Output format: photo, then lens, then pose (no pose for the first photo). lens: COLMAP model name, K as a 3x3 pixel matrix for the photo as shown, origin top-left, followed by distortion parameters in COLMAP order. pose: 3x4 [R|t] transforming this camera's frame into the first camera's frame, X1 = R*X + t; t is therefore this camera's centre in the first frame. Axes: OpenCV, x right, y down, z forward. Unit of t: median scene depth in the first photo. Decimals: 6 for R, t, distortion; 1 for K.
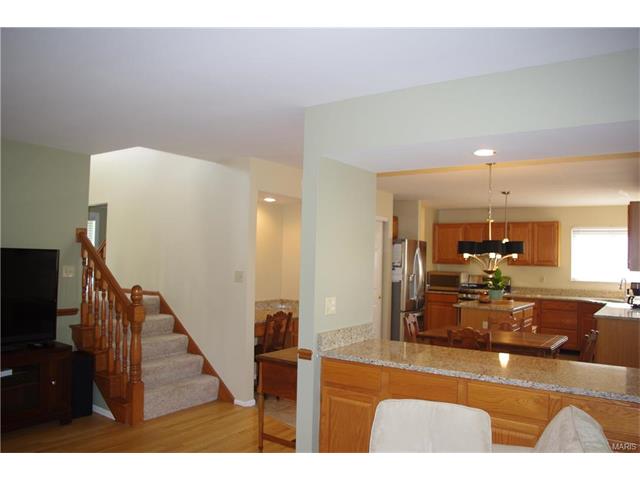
lens RADIAL K [[499.8, 0, 320.0], [0, 499.8, 240.0], [0, 0, 1]] dist [-0.093218, 0.044028]
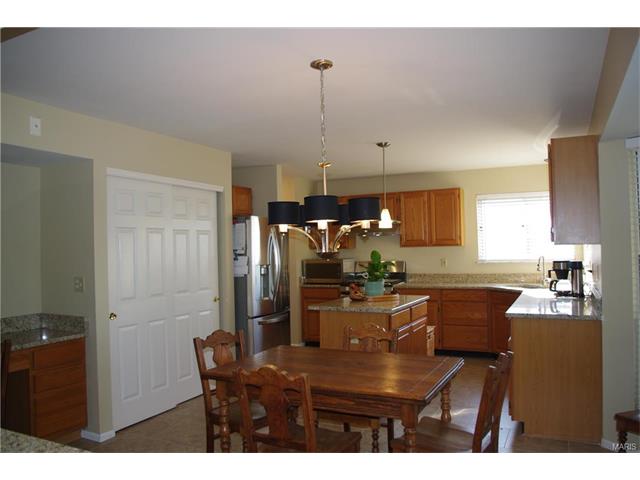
lens RADIAL K [[499.8, 0, 320.0], [0, 499.8, 240.0], [0, 0, 1]] dist [-0.093218, 0.044028]
pose [[0.988013, -0.044131, 0.147929, 0.158454], [0.041717, 0.998941, 0.019383, 0.022341], [-0.148628, -0.012979, 0.988808, 0.272339]]
